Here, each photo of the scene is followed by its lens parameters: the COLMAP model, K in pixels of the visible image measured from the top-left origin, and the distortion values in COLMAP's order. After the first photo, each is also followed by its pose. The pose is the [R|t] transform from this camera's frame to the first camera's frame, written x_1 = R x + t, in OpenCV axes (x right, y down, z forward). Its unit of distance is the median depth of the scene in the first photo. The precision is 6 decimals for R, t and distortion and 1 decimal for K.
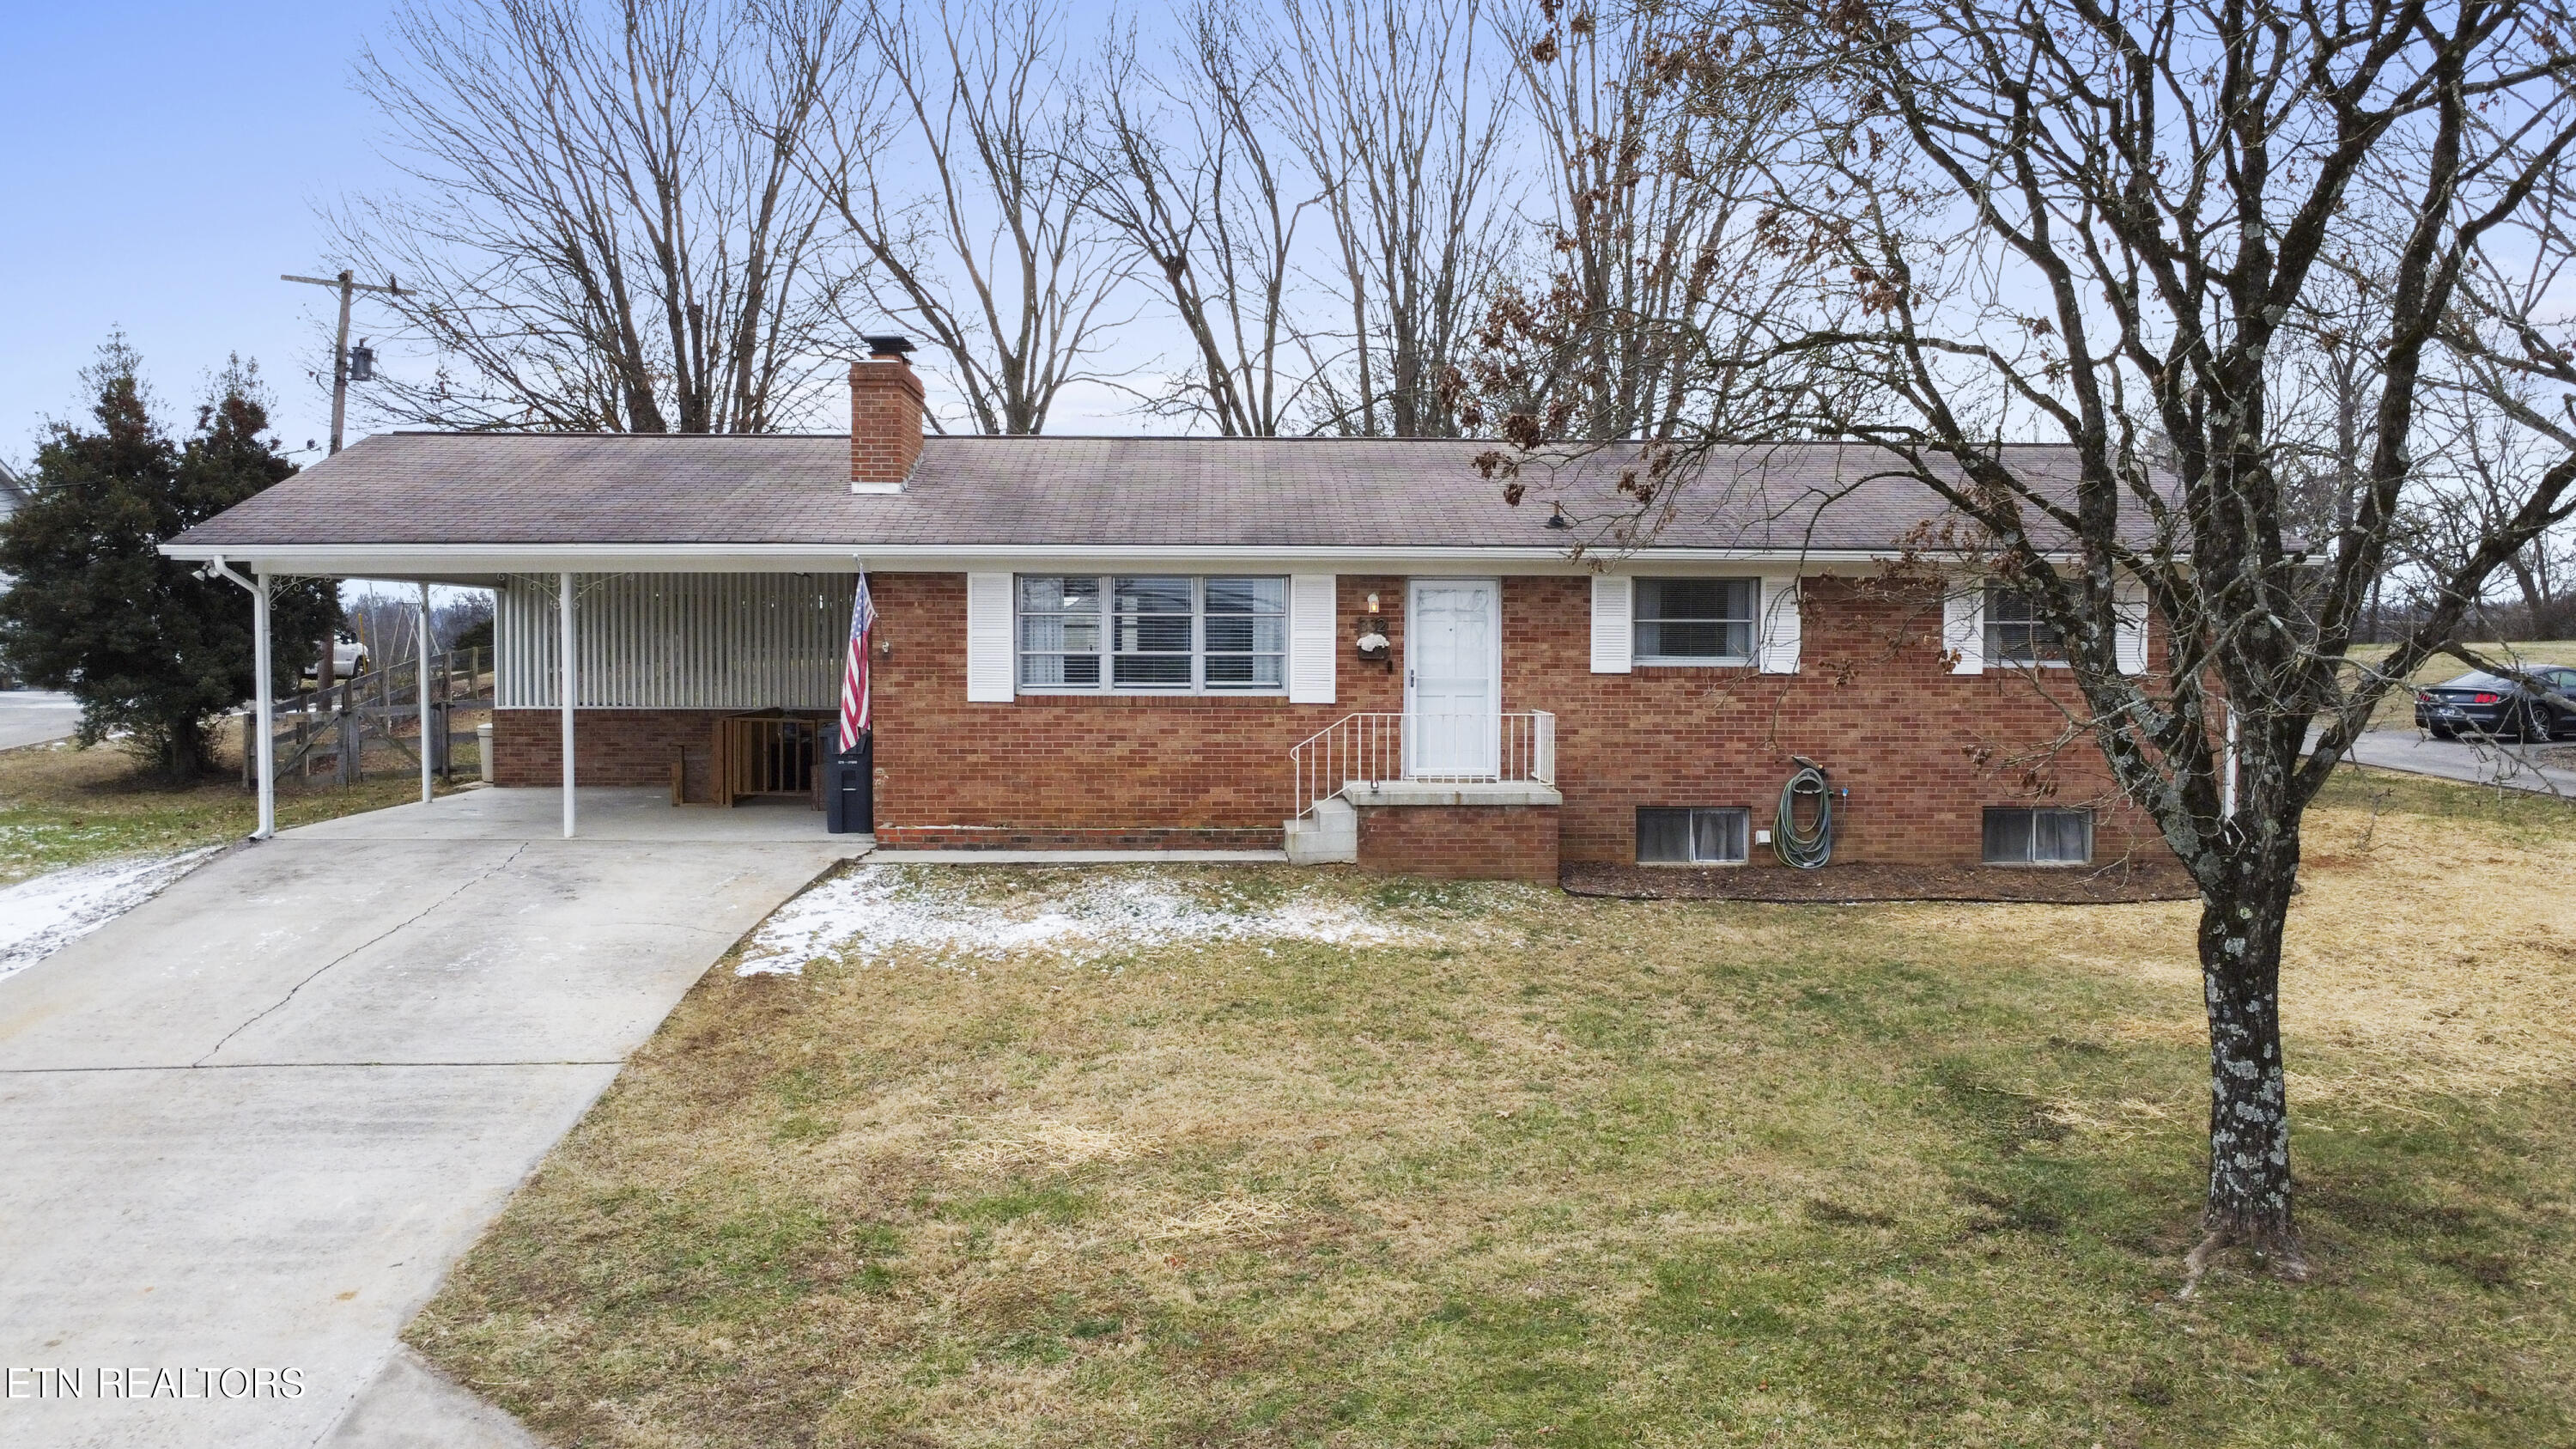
lens RADIAL K [[1911.7, 0, 1288.0], [0, 1911.7, 724.5], [0, 0, 1]] dist [-0.040315, -0.000104]
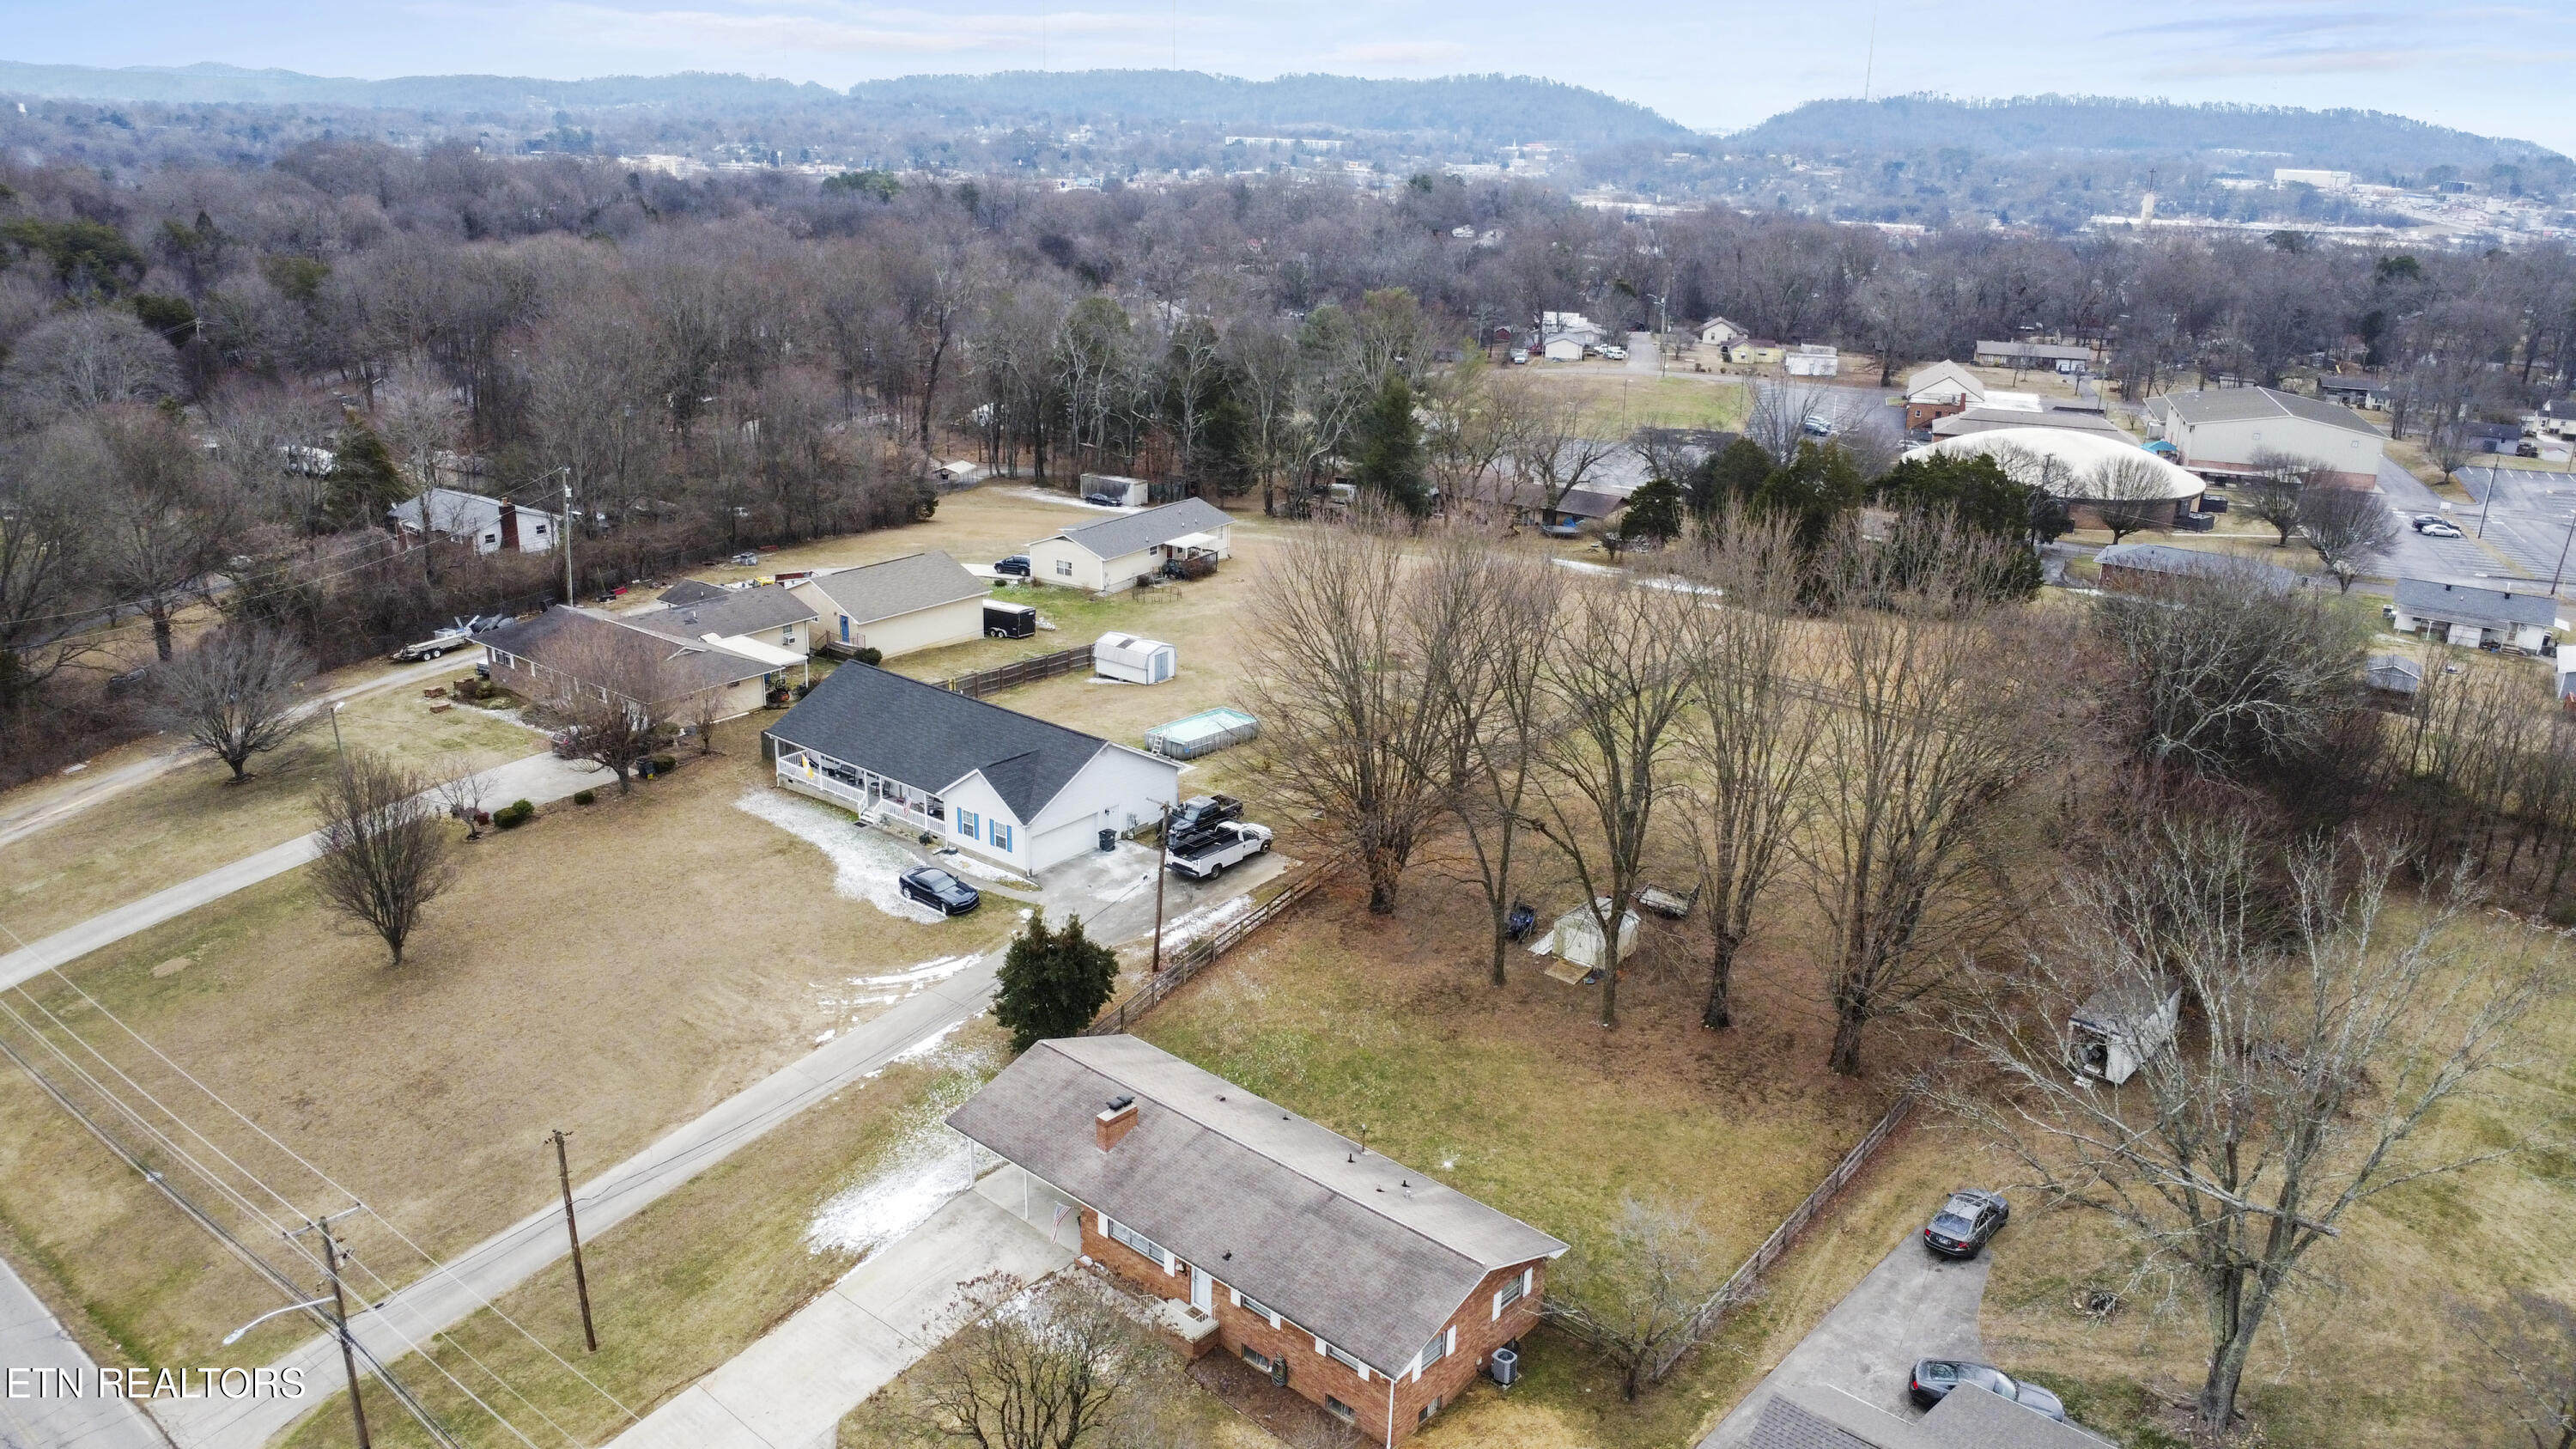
lens RADIAL K [[1863.4, 0, 1288.0], [0, 1863.4, 724.5], [0, 0, 1]] dist [-0.038178, 0.001095]
pose [[0.717660, 0.230072, -0.657291, 2.067475], [-0.047257, 0.957763, 0.283649, -1.859925], [0.694789, -0.172502, 0.698220, -0.953842]]
